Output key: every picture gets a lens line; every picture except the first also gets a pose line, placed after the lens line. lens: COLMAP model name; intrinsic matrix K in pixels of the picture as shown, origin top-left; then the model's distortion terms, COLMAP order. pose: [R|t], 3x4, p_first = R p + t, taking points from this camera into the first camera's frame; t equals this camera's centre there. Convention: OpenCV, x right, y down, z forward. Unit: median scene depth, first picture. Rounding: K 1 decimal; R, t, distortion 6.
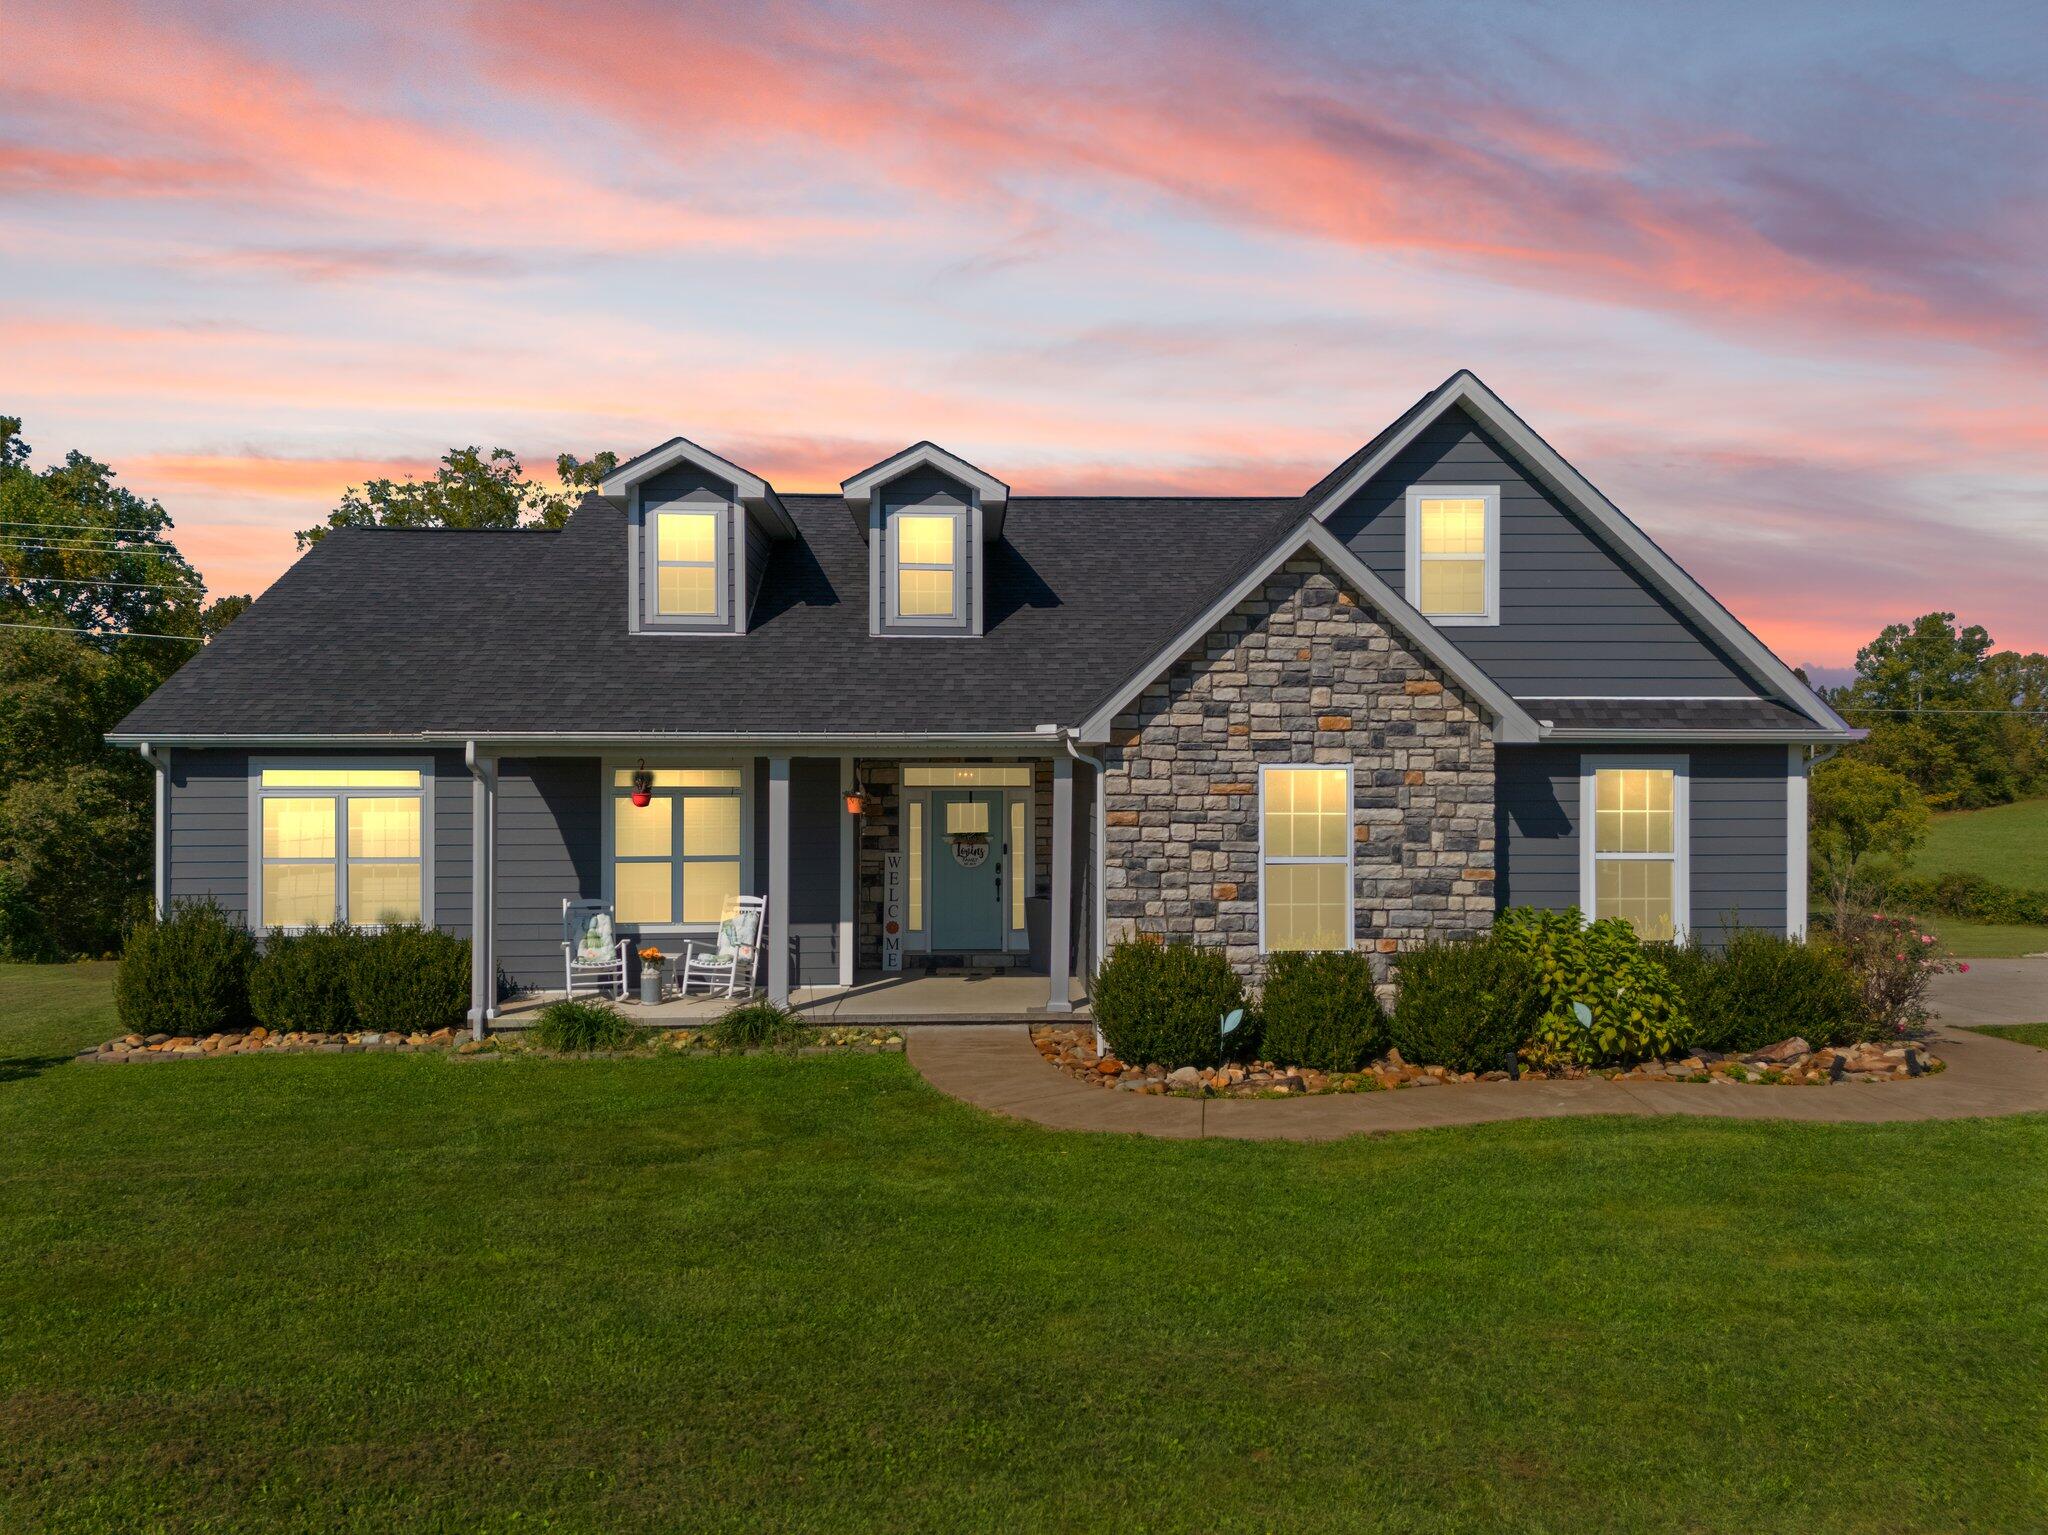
lens RADIAL K [[1505.4, 0, 1034.1], [0, 1505.4, 769.6], [0, 0, 1]] dist [0.125200, -0.171459]
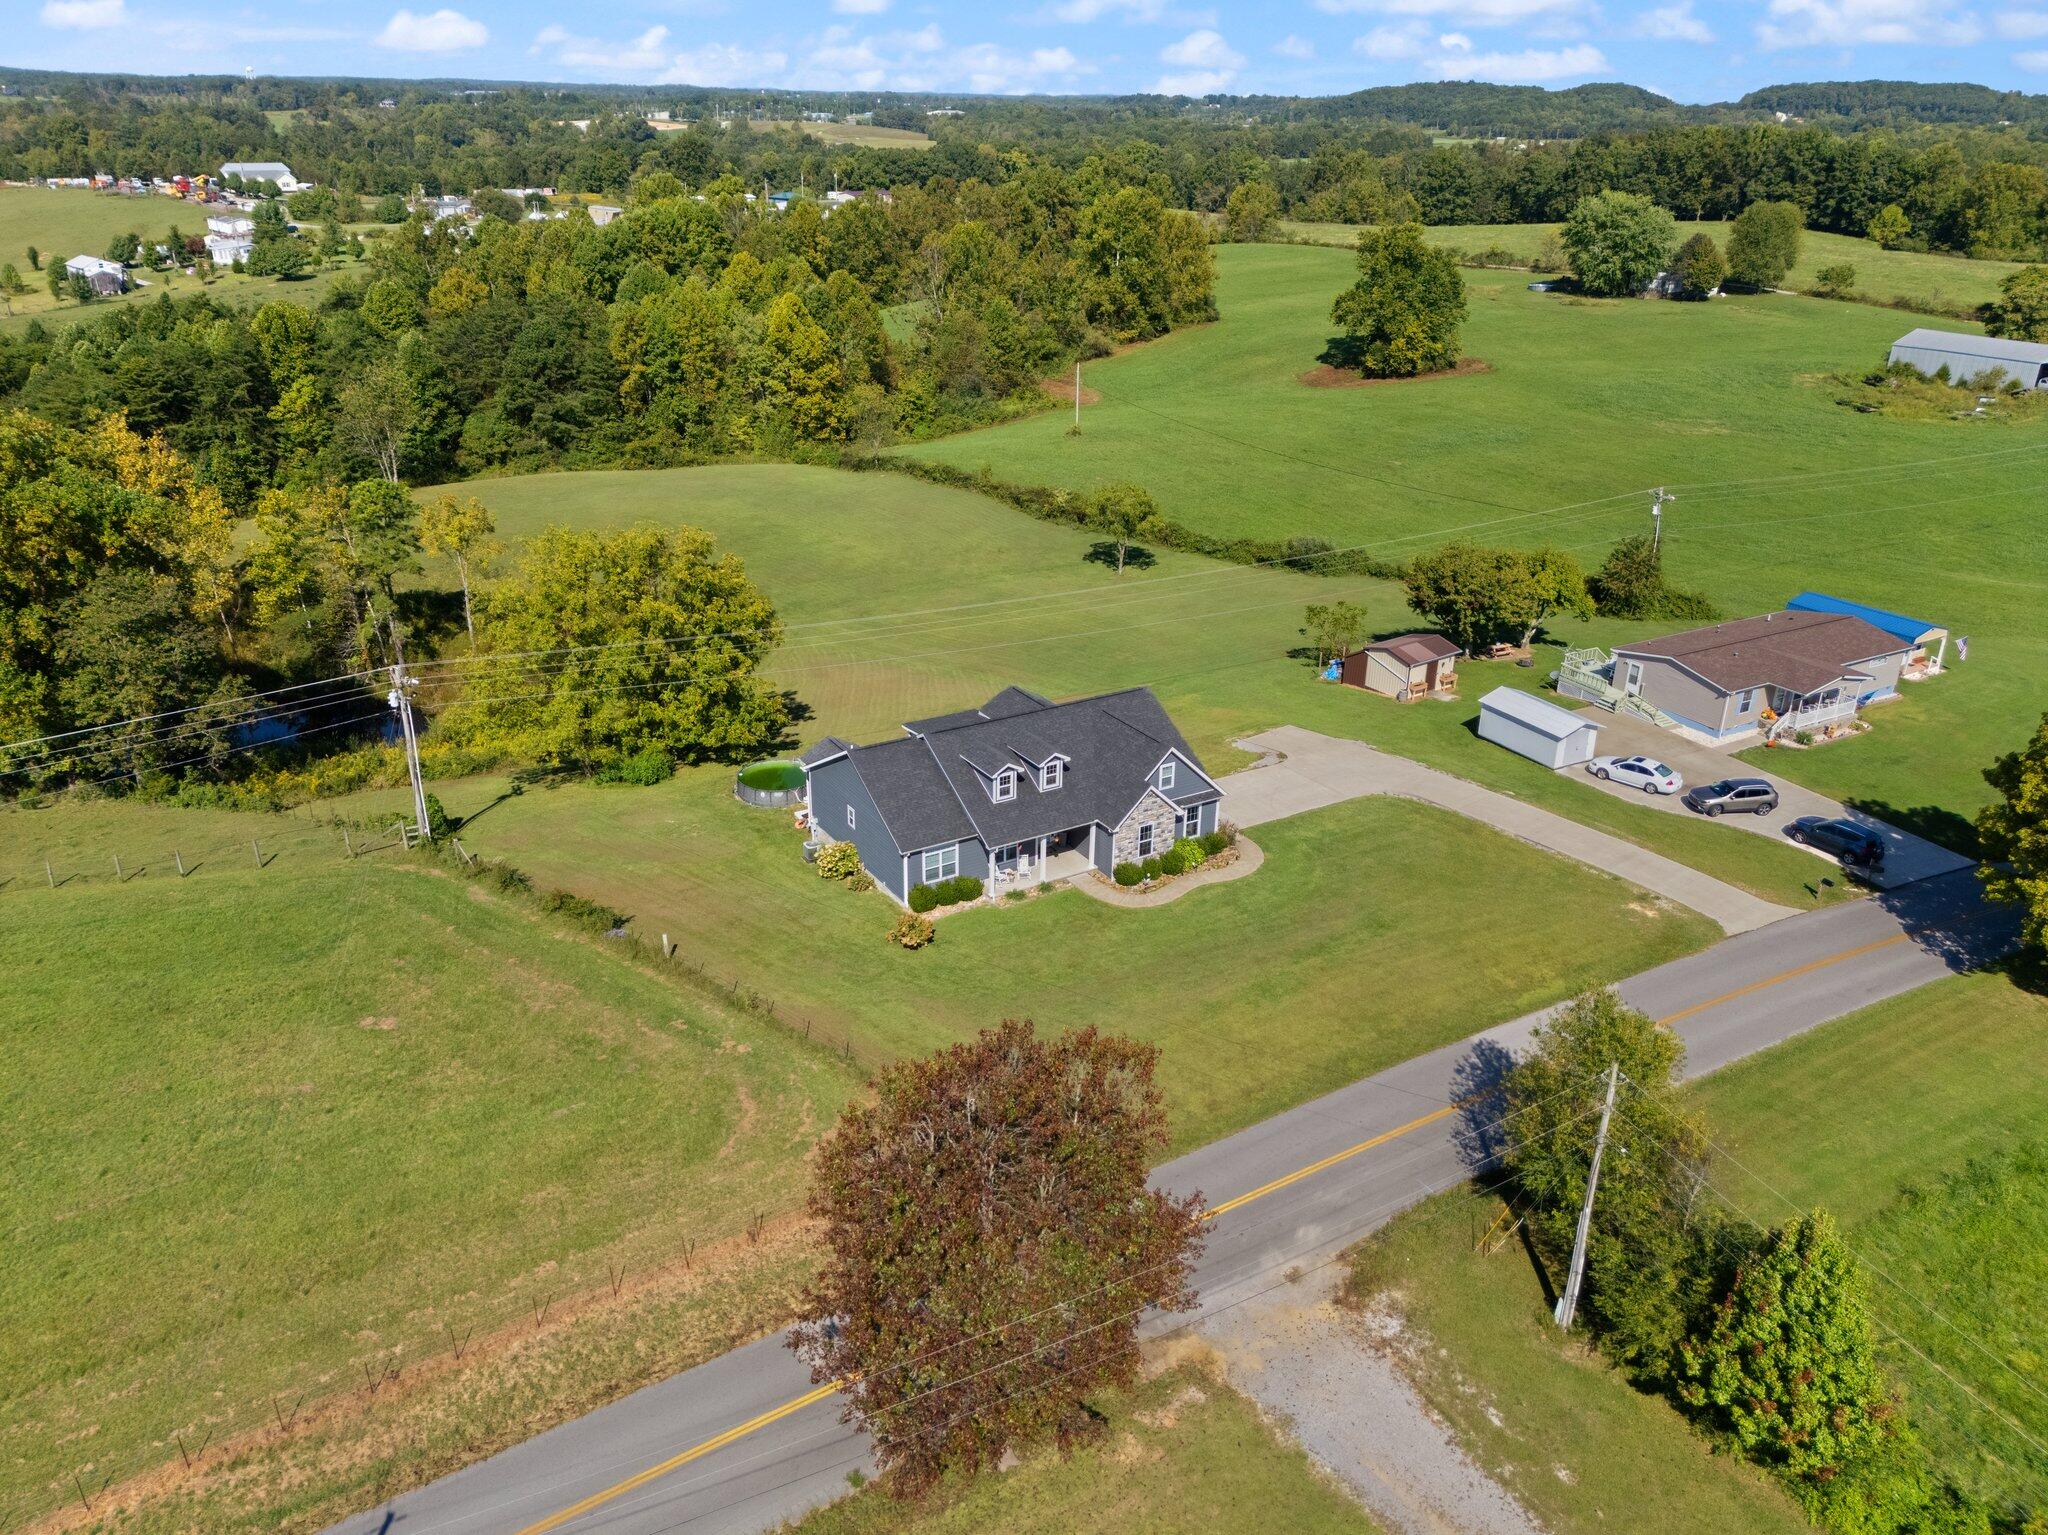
lens RADIAL K [[1522.2, 0, 1028.2], [0, 1522.2, 763.4], [0, 0, 1]] dist [0.073072, -0.066374]
pose [[0.876666, -0.182621, 0.445092, -2.520786], [-0.010772, 0.917472, 0.397655, -2.318874], [-0.480979, -0.353406, 0.802349, -3.009200]]
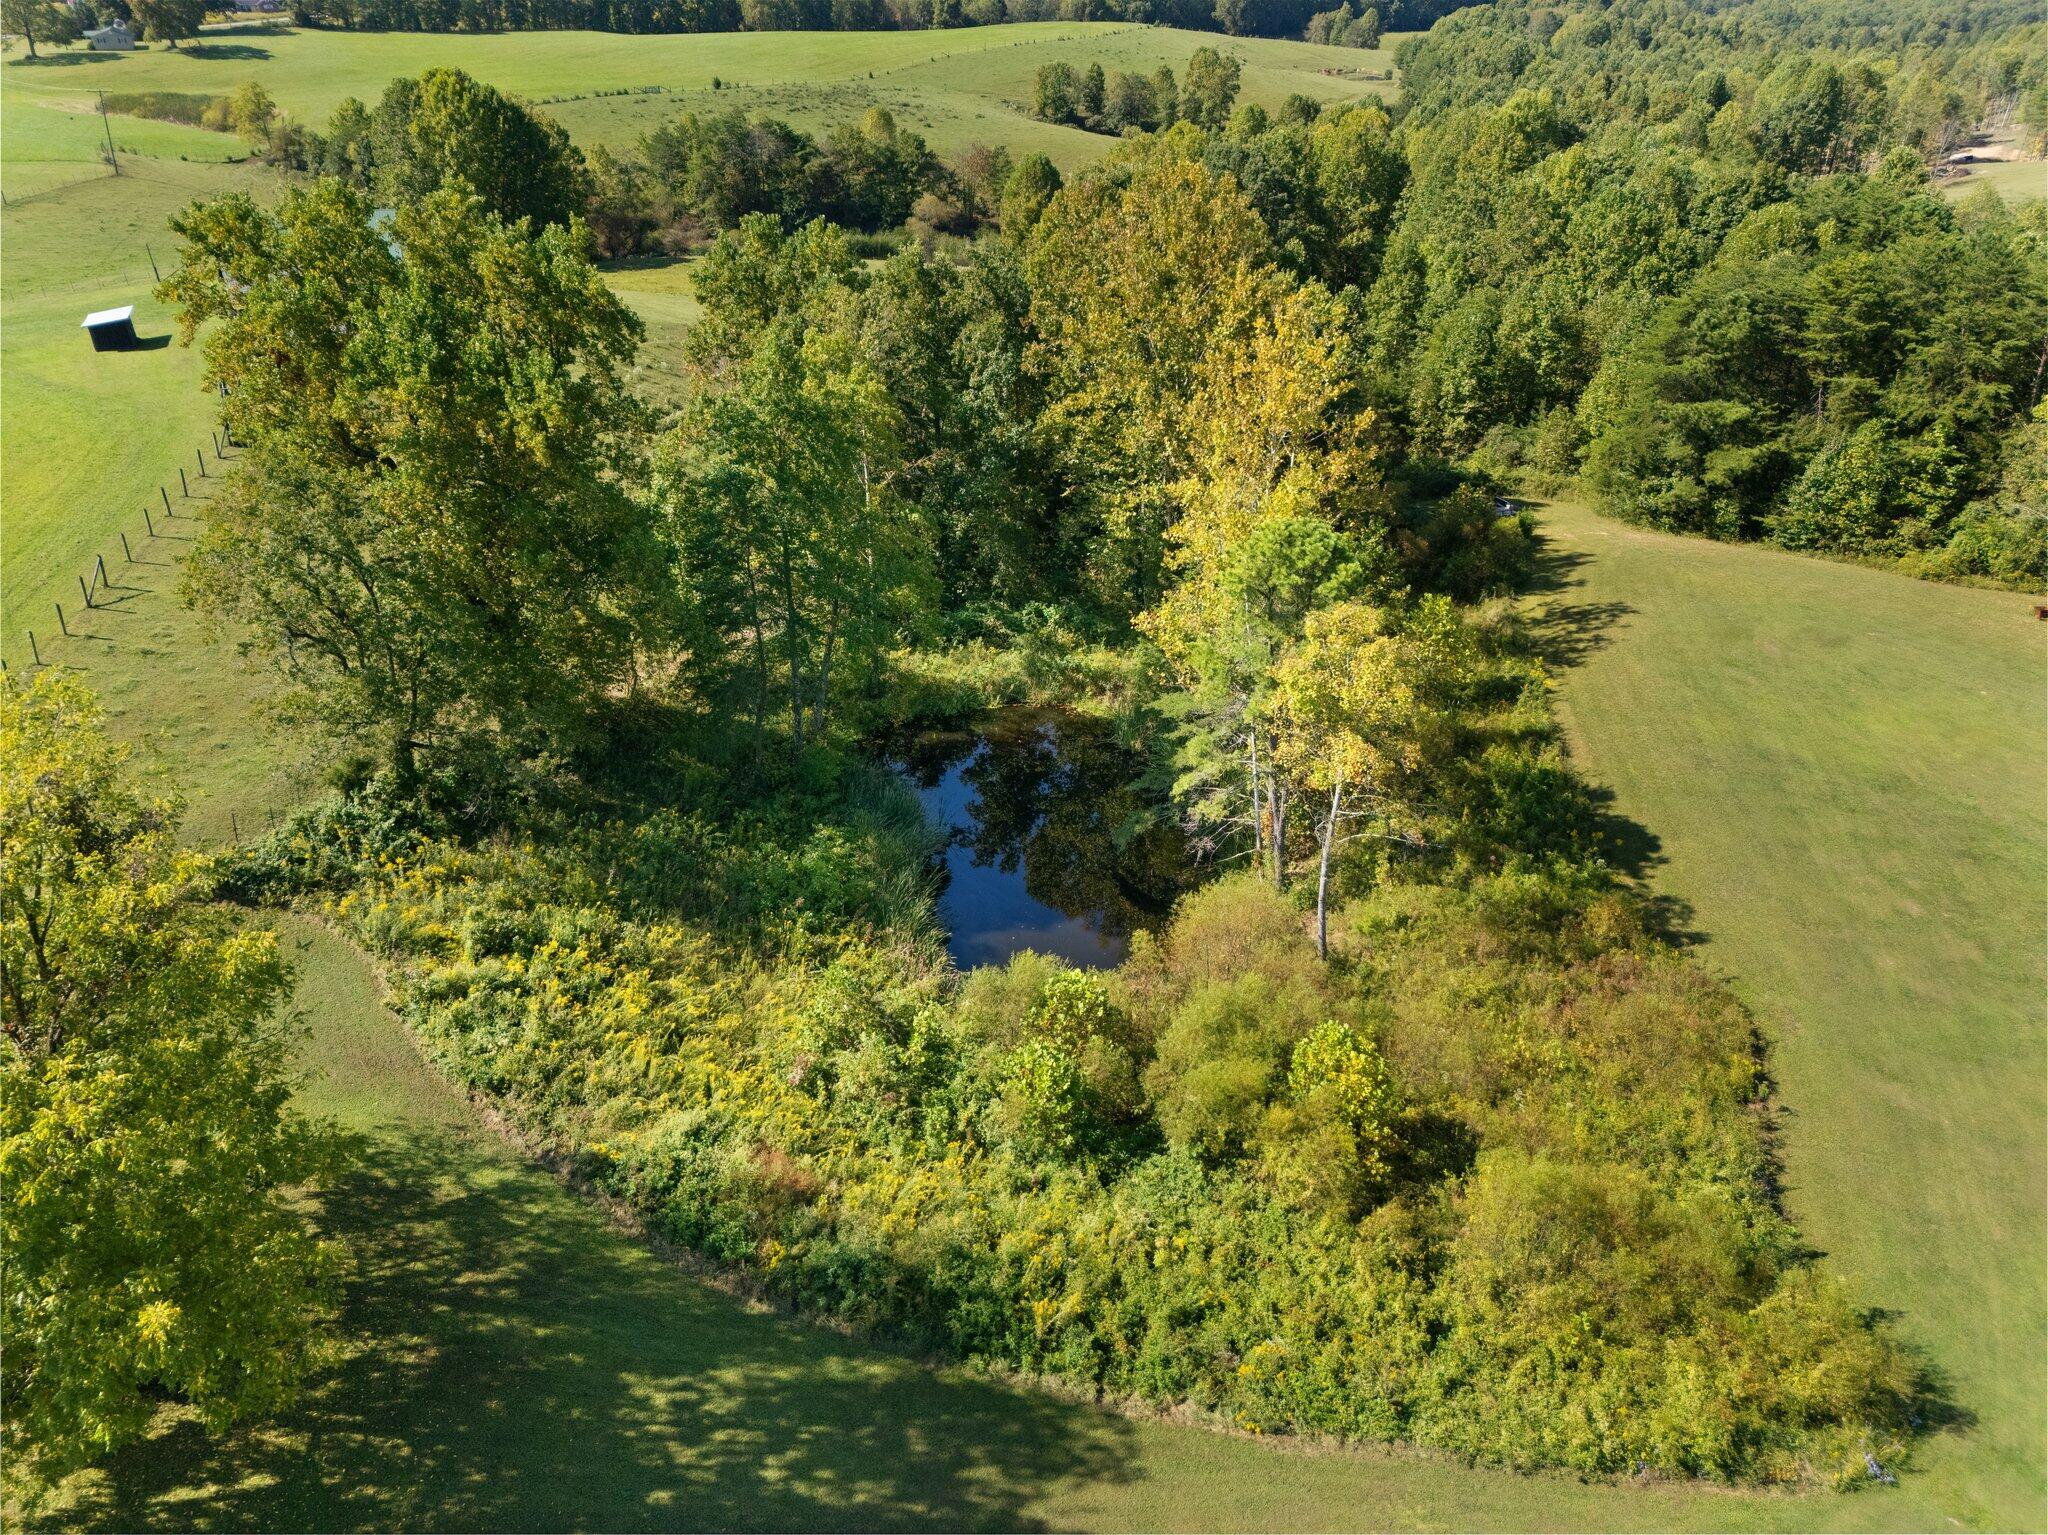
lens RADIAL K [[1522.2, 0, 1028.2], [0, 1522.2, 763.4], [0, 0, 1]] dist [0.073072, -0.066374]
pose [[0.531456, 0.405232, -0.743869, 1.348209], [-0.008341, 0.880612, 0.473765, -1.657925], [0.847045, -0.245580, 0.471387, 3.607266]]
